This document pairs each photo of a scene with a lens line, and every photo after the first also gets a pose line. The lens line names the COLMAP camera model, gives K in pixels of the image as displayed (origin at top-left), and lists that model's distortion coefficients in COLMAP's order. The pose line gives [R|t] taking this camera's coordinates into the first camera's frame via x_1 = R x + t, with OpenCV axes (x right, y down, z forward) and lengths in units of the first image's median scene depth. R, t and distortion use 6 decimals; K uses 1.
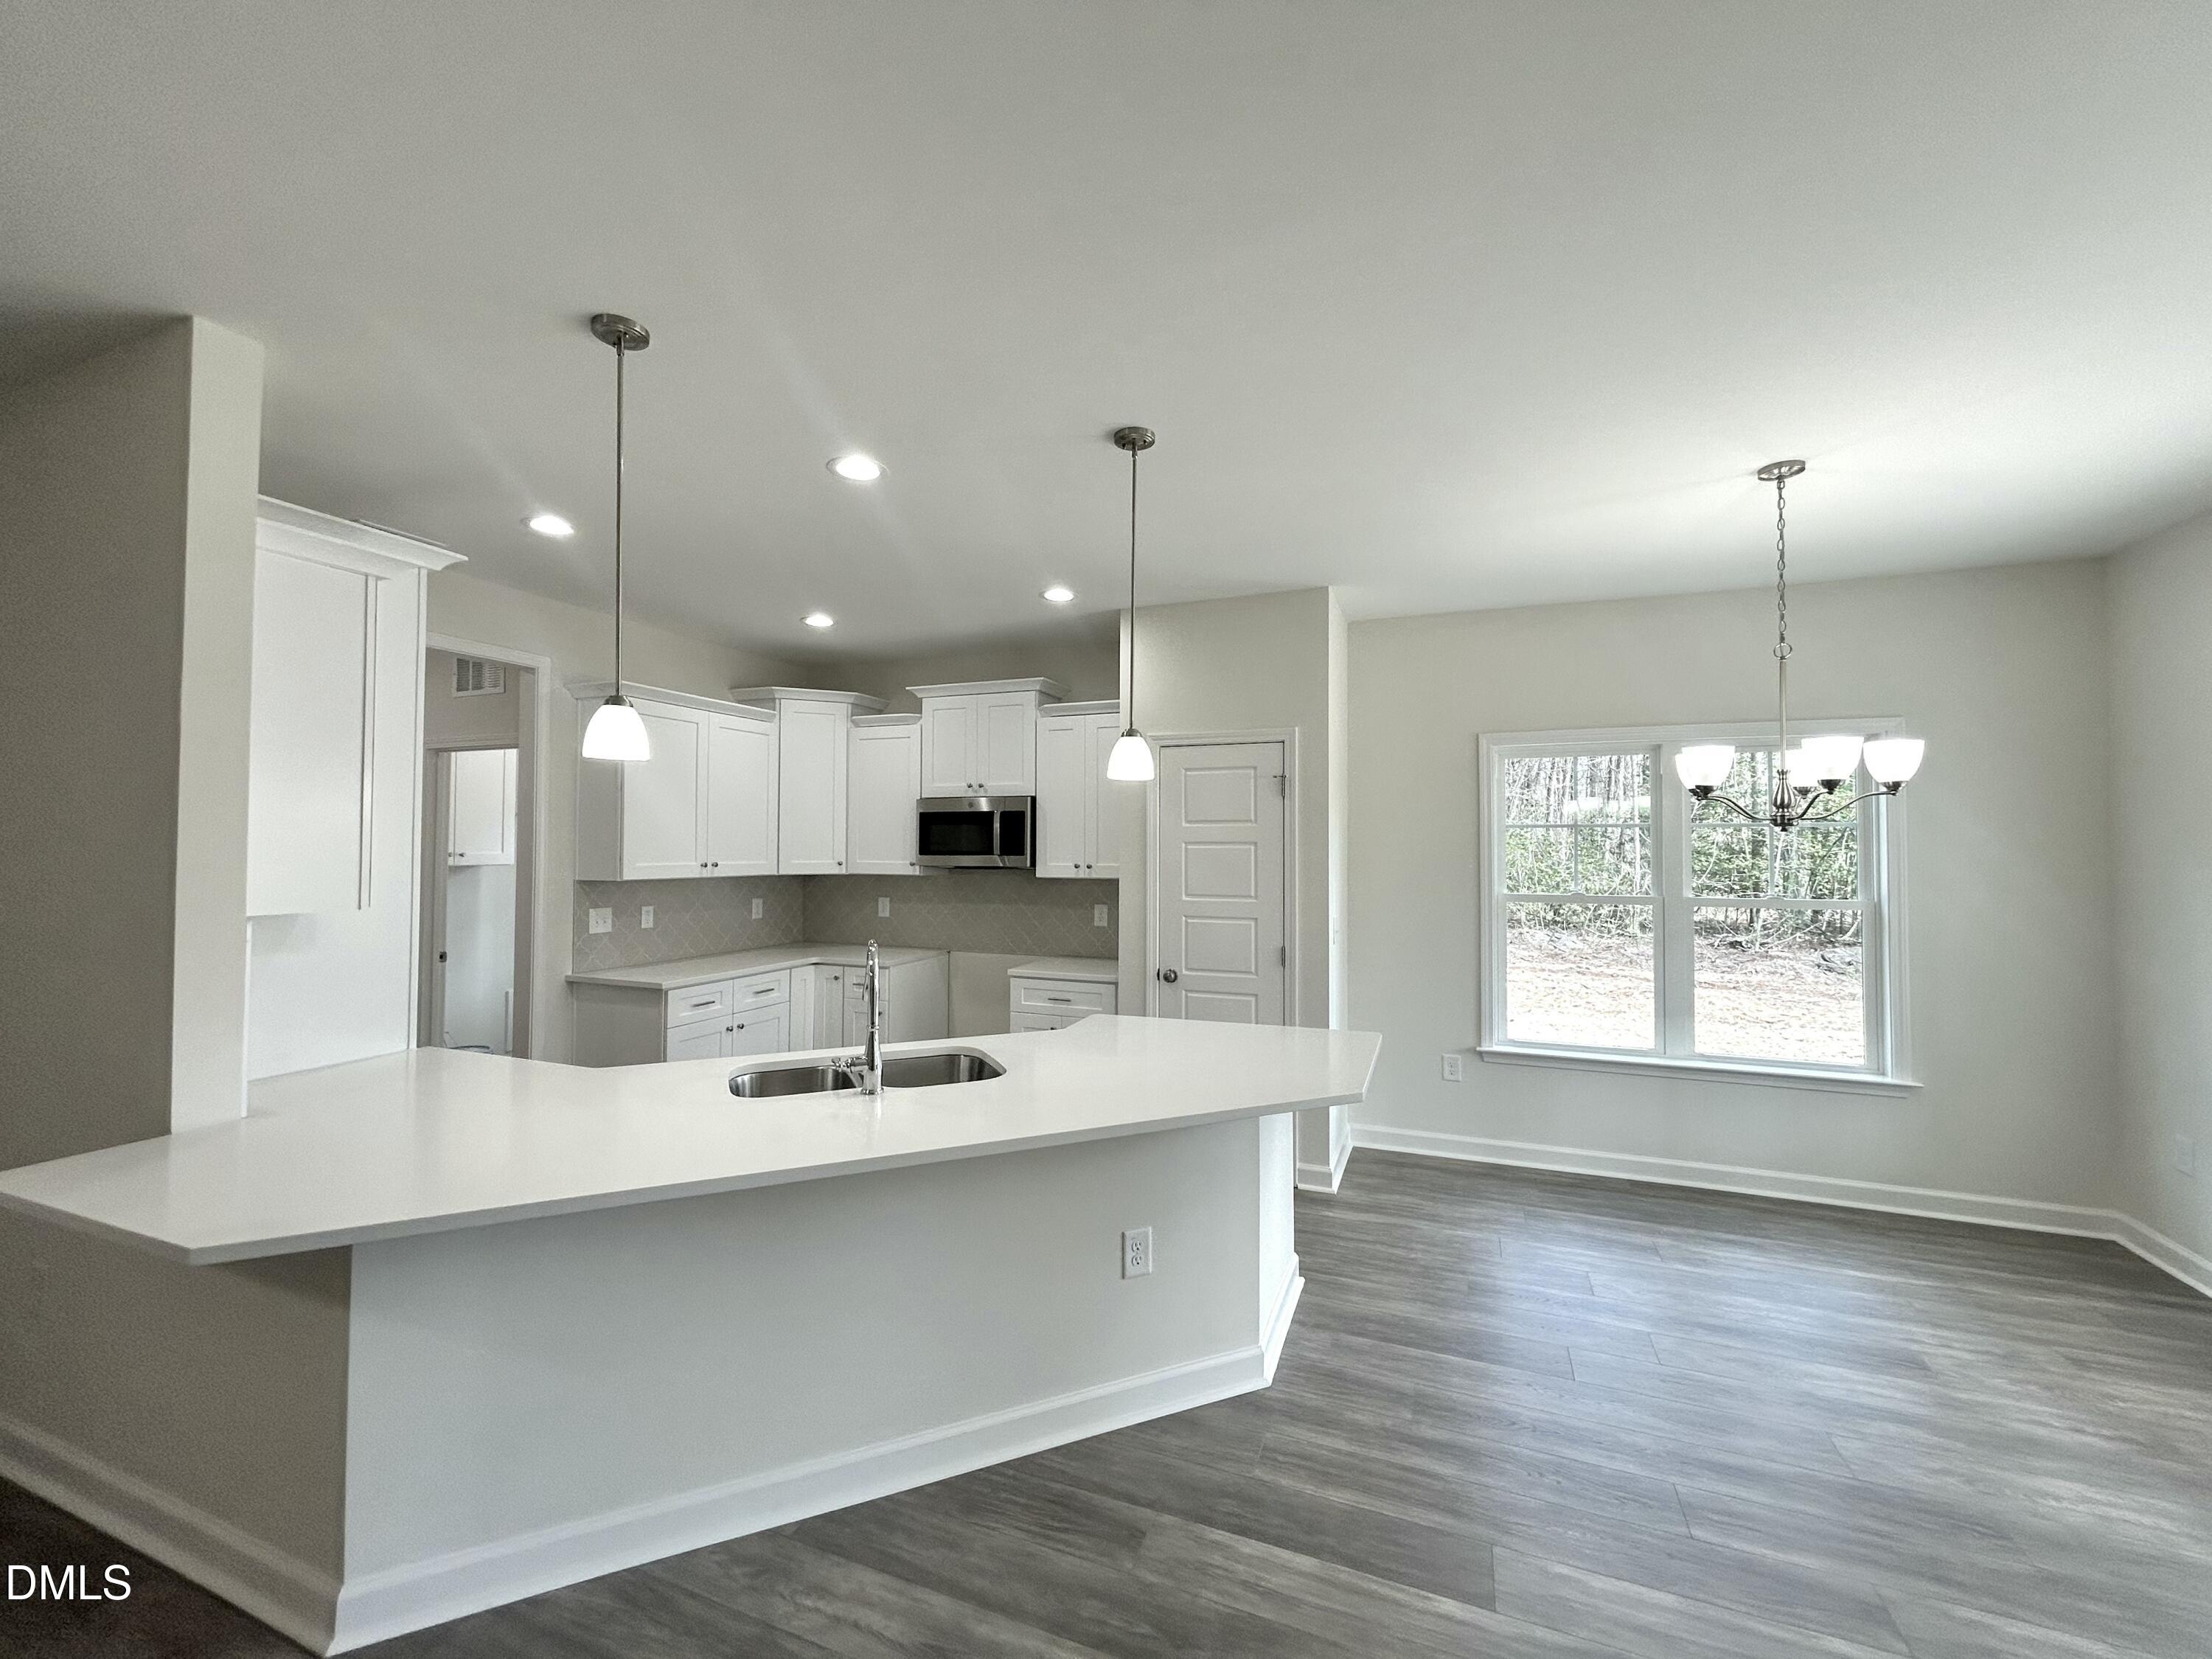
lens RADIAL K [[886.6, 0, 1112.3], [0, 886.6, 827.1], [0, 0, 1]] dist [0.001546, 0.000194]
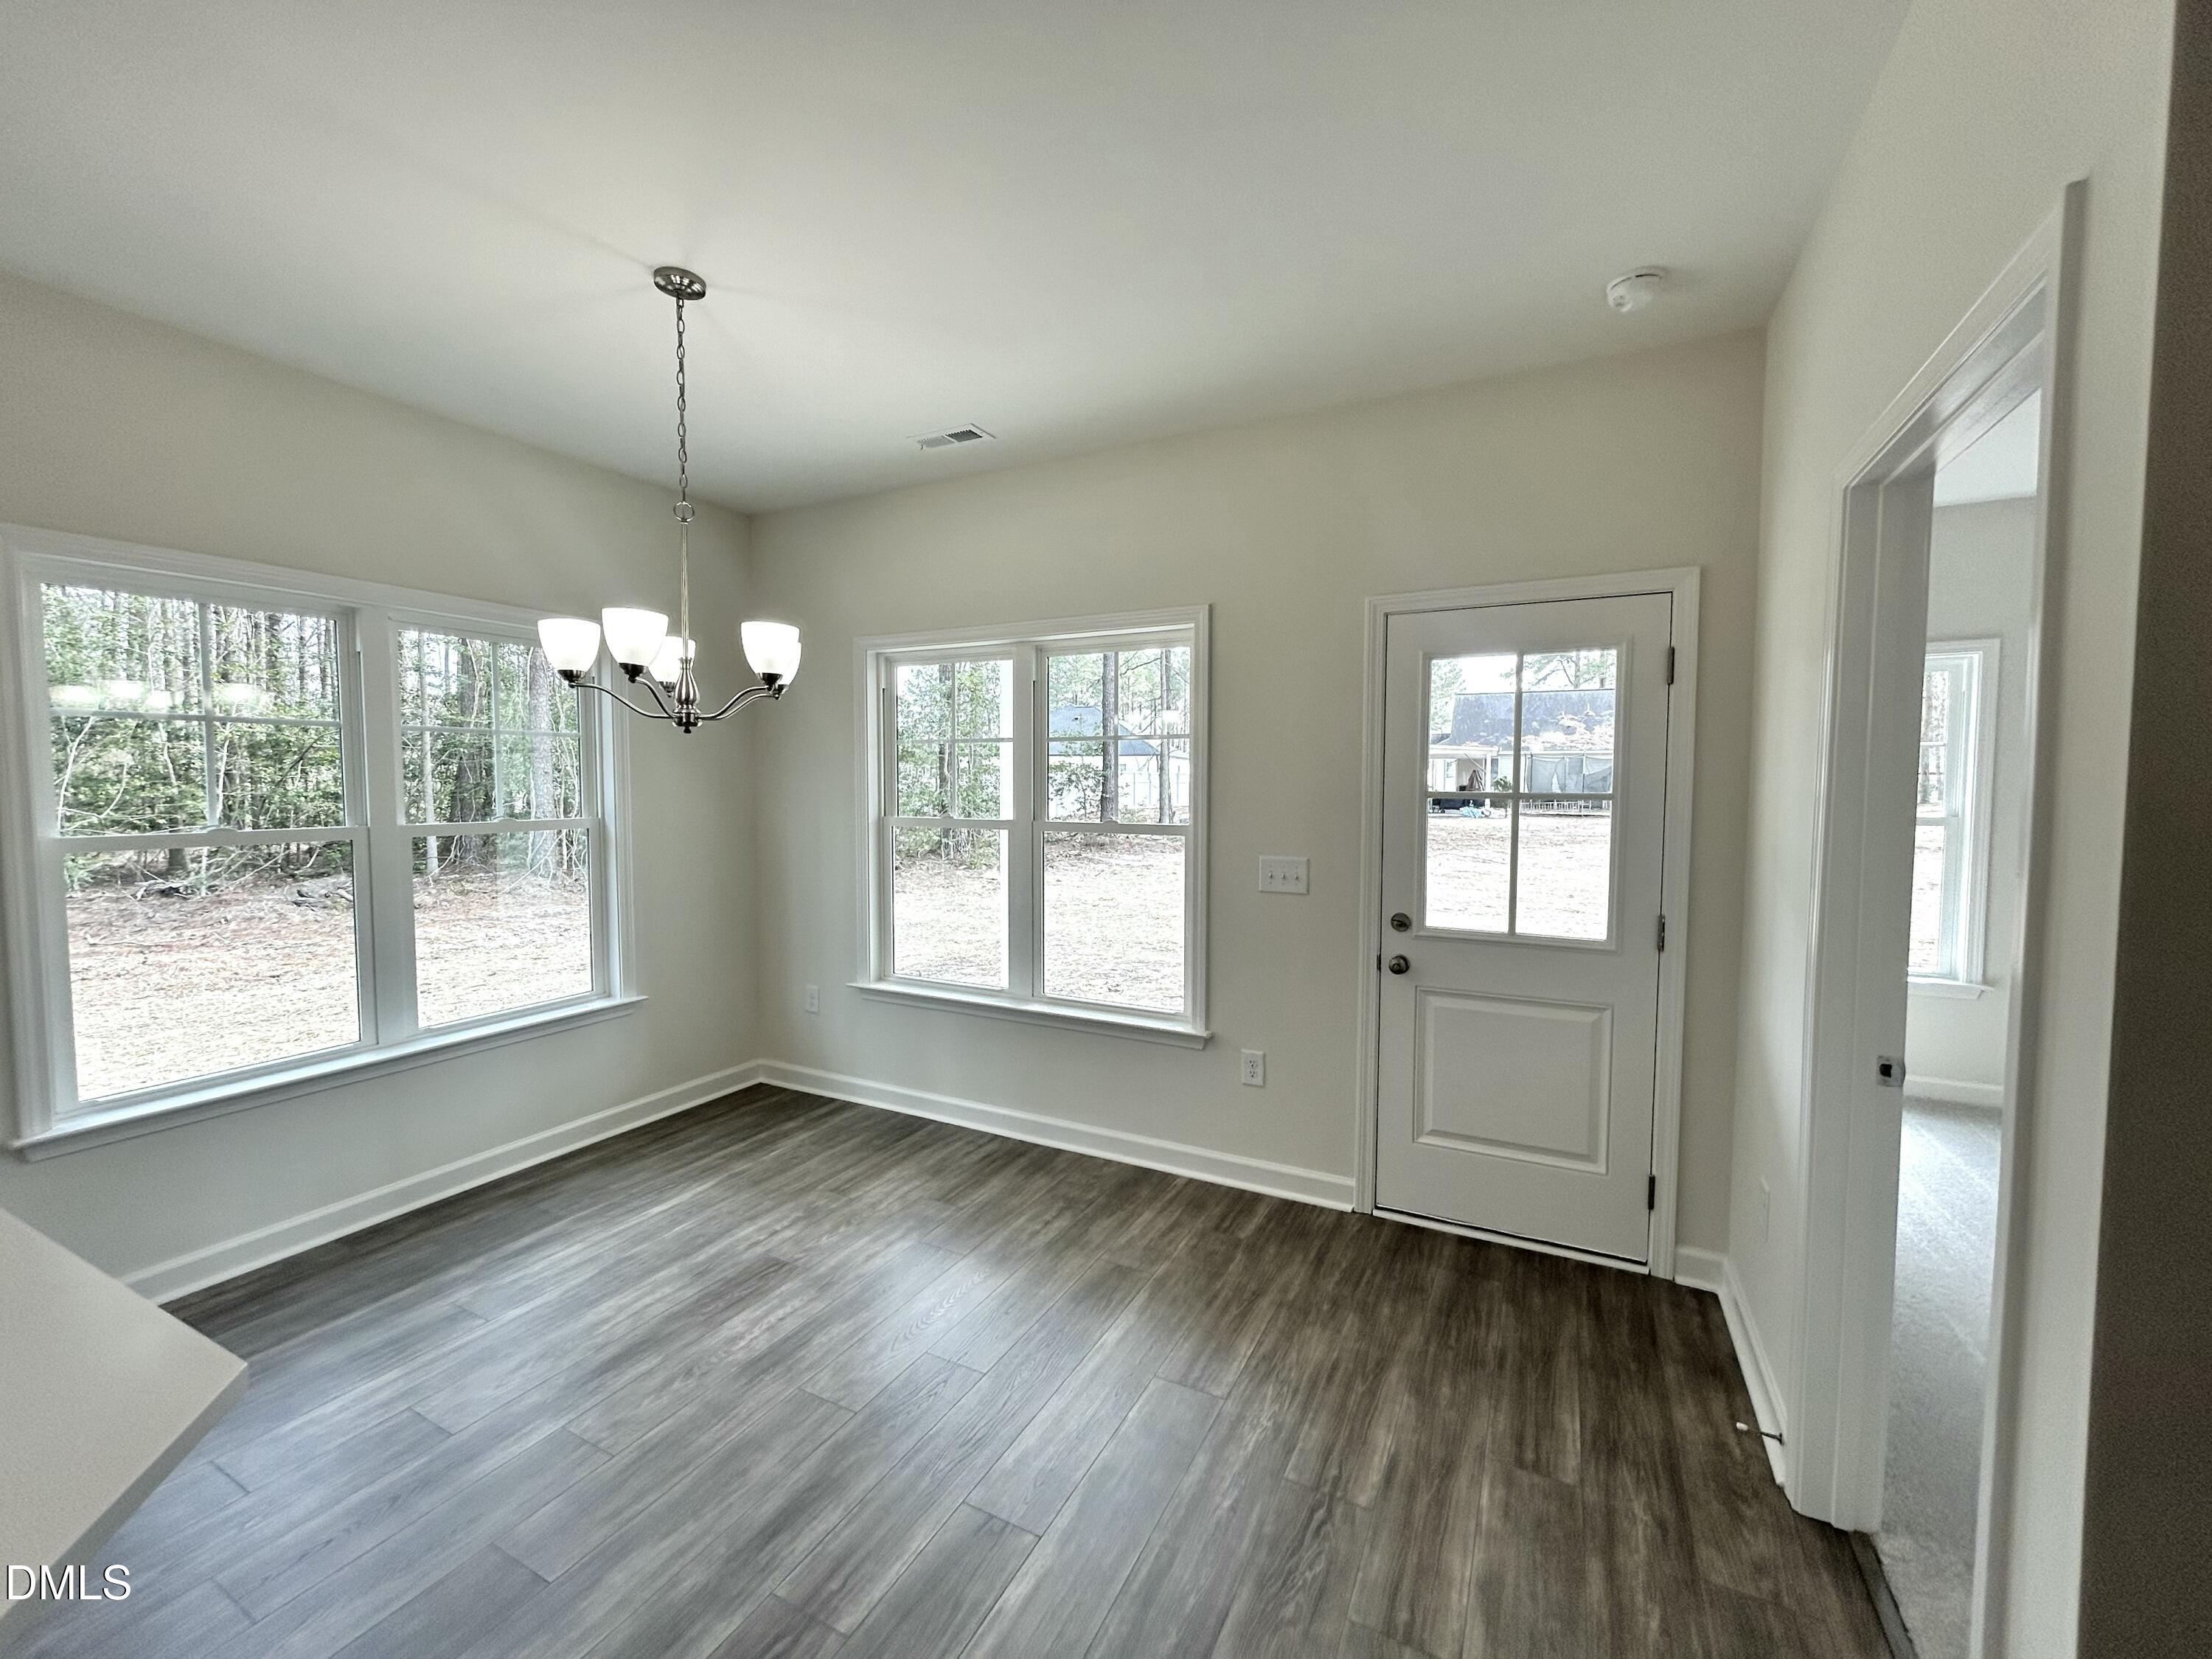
lens RADIAL K [[886.6, 0, 1112.3], [0, 886.6, 827.1], [0, 0, 1]] dist [0.001546, 0.000194]
pose [[0.098781, -0.054273, 0.993628, -0.023548], [-0.026861, 0.998002, 0.057182, 0.021993], [-0.994747, -0.032338, 0.097125, 0.327125]]
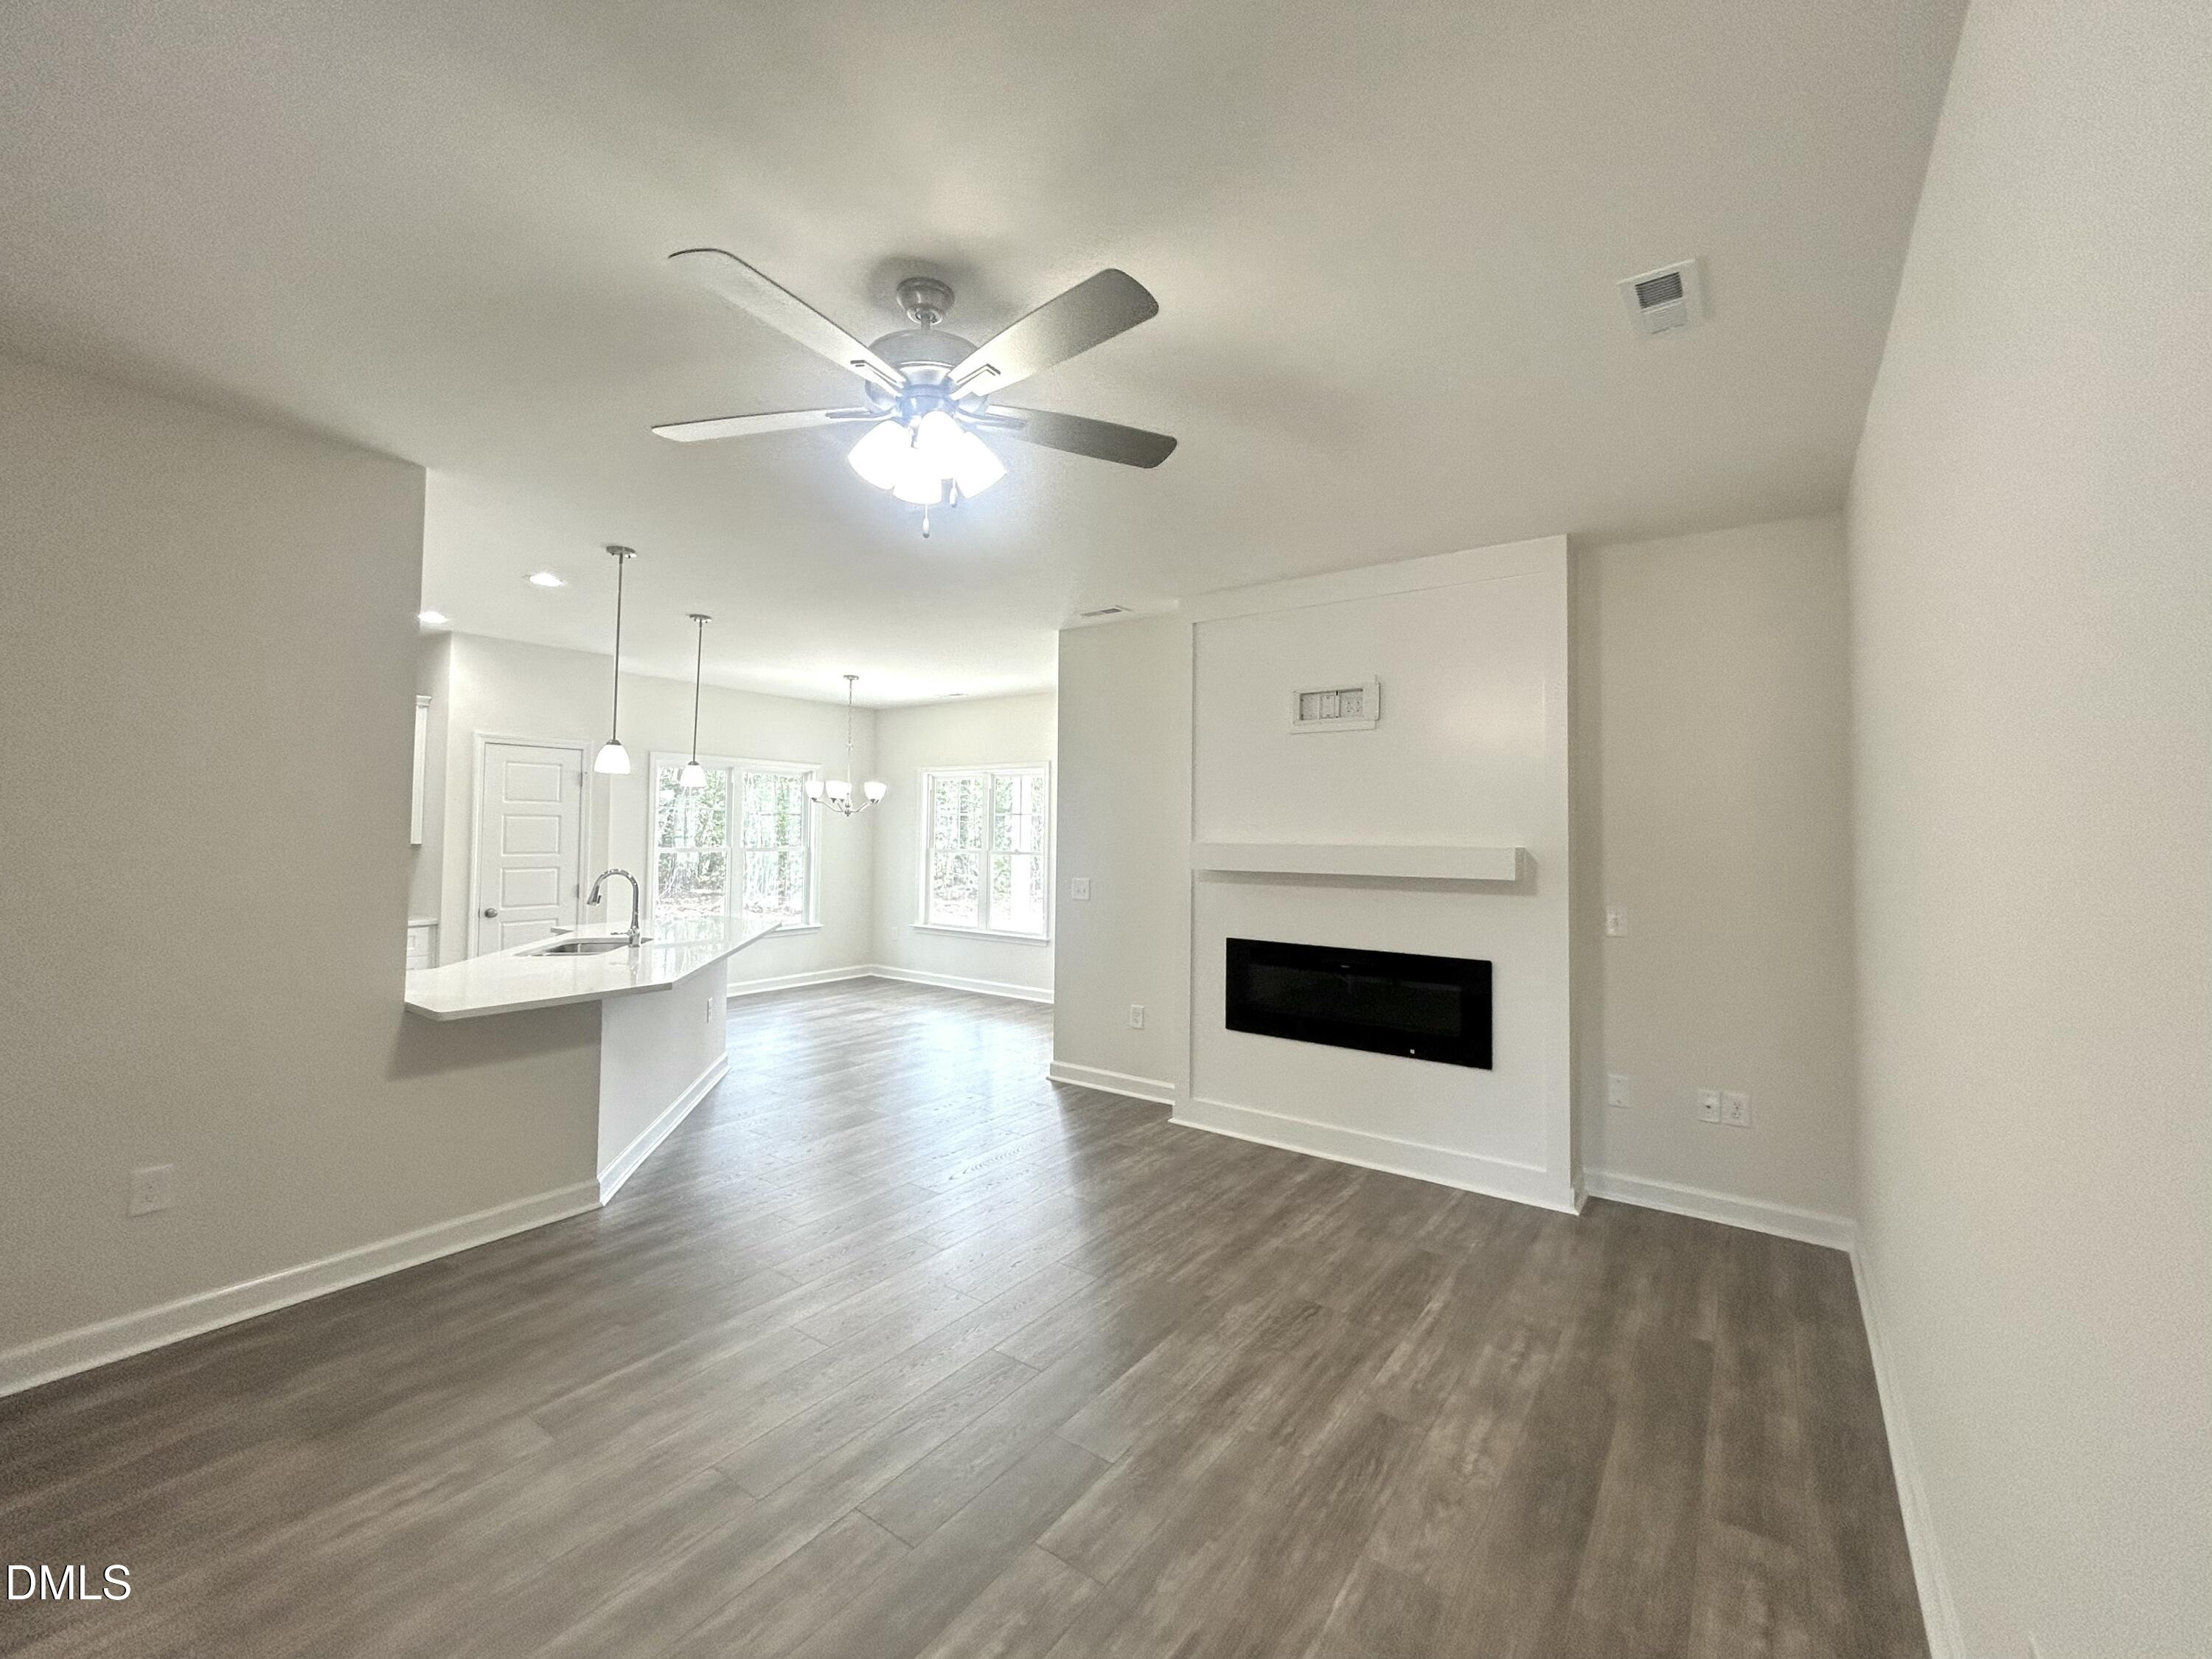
lens RADIAL K [[916.0, 0, 1098.6], [0, 916.0, 813.8], [0, 0, 1]] dist [0.000401, -0.000009]
pose [[0.252152, 0.017269, 0.967534, -1.048740], [-0.033928, 0.999384, -0.008995, -0.002693], [-0.967093, -0.030558, 0.252582, -0.246736]]
